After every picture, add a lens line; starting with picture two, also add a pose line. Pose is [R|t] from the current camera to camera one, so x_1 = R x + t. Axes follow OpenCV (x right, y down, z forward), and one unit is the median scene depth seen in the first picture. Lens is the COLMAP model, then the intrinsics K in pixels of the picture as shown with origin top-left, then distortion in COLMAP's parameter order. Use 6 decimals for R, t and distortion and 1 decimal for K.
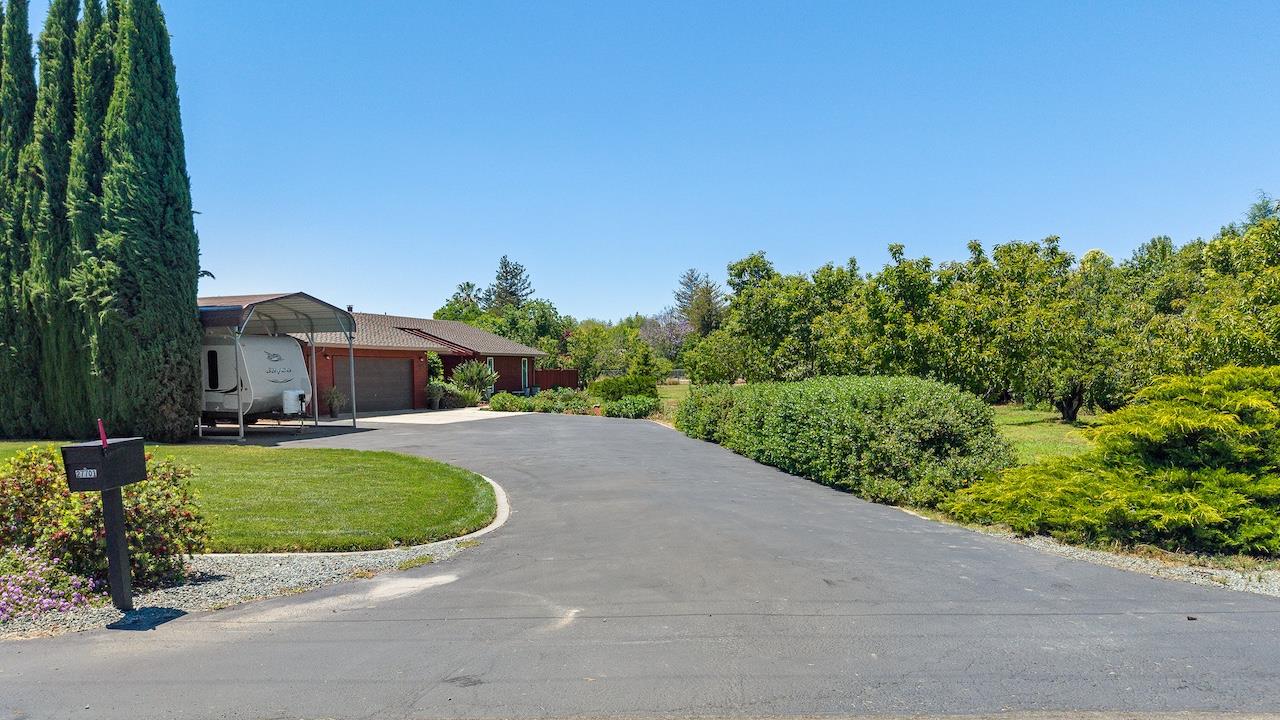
lens RADIAL K [[838.9, 0, 625.4], [0, 838.9, 358.9], [0, 0, 1]] dist [0.047309, -0.057999]
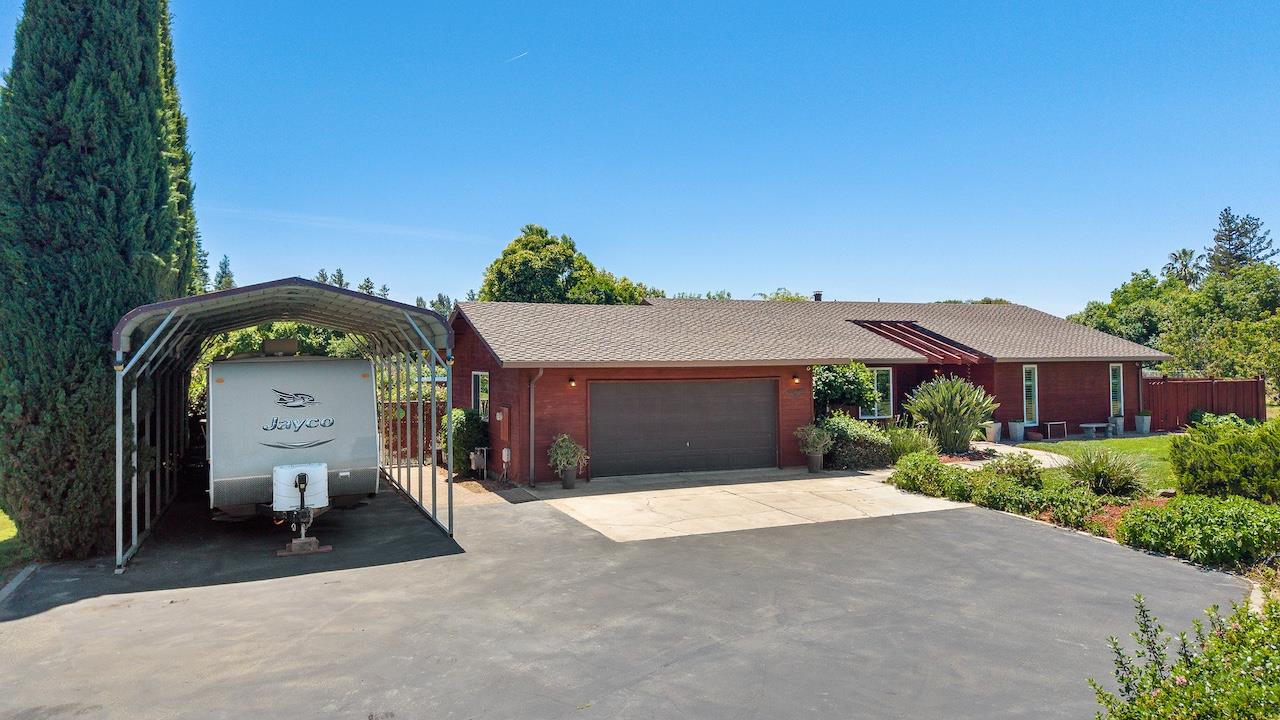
lens RADIAL K [[838.9, 0, 625.4], [0, 838.9, 358.9], [0, 0, 1]] dist [0.047309, -0.057999]
pose [[0.700010, -0.005154, -0.714115, 0.025174], [0.015351, 0.999851, 0.007832, -0.006034], [0.713968, -0.016445, 0.699985, 0.156894]]
